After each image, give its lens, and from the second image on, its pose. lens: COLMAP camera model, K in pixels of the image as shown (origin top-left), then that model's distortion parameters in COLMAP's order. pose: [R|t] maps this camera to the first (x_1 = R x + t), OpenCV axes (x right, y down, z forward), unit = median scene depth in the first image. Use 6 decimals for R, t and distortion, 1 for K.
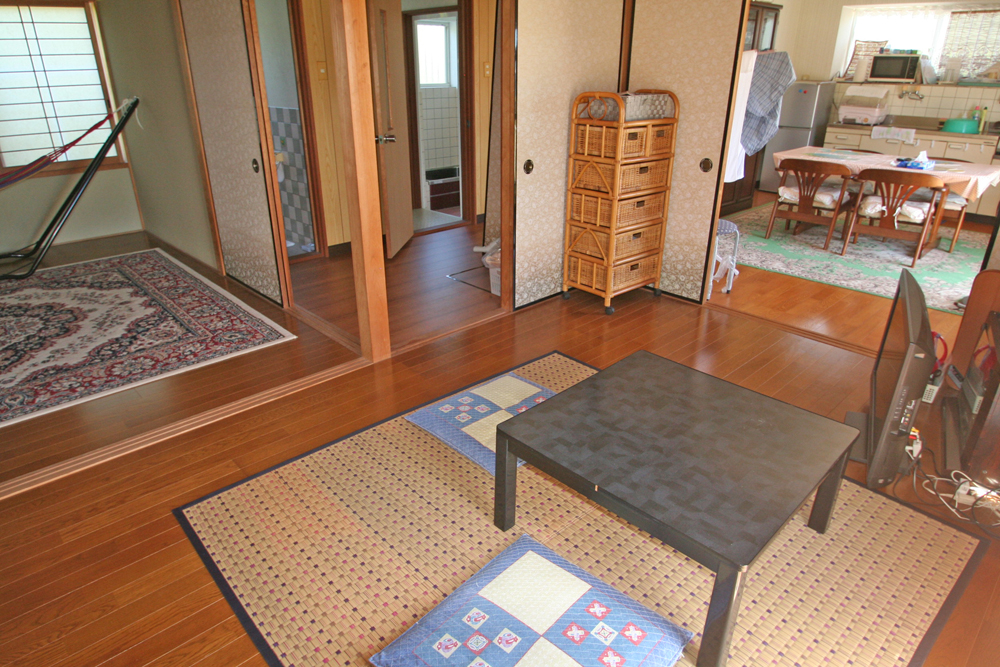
lens RADIAL K [[609.1, 0, 496.9], [0, 609.1, 331.6], [0, 0, 1]] dist [-0.033852, -0.000538]
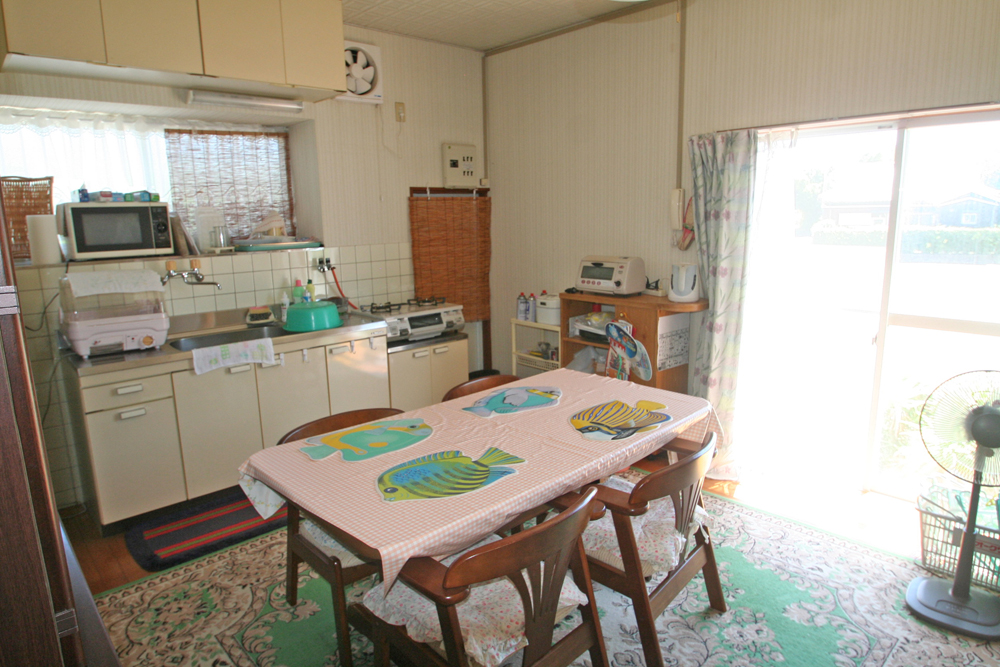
lens RADIAL K [[609.1, 0, 496.9], [0, 609.1, 331.6], [0, 0, 1]] dist [-0.033852, -0.000538]
pose [[0.013486, -0.193821, 0.980944, 0.183761], [0.420089, 0.891352, 0.170343, -0.333324], [-0.907383, 0.409787, 0.093443, 0.733692]]
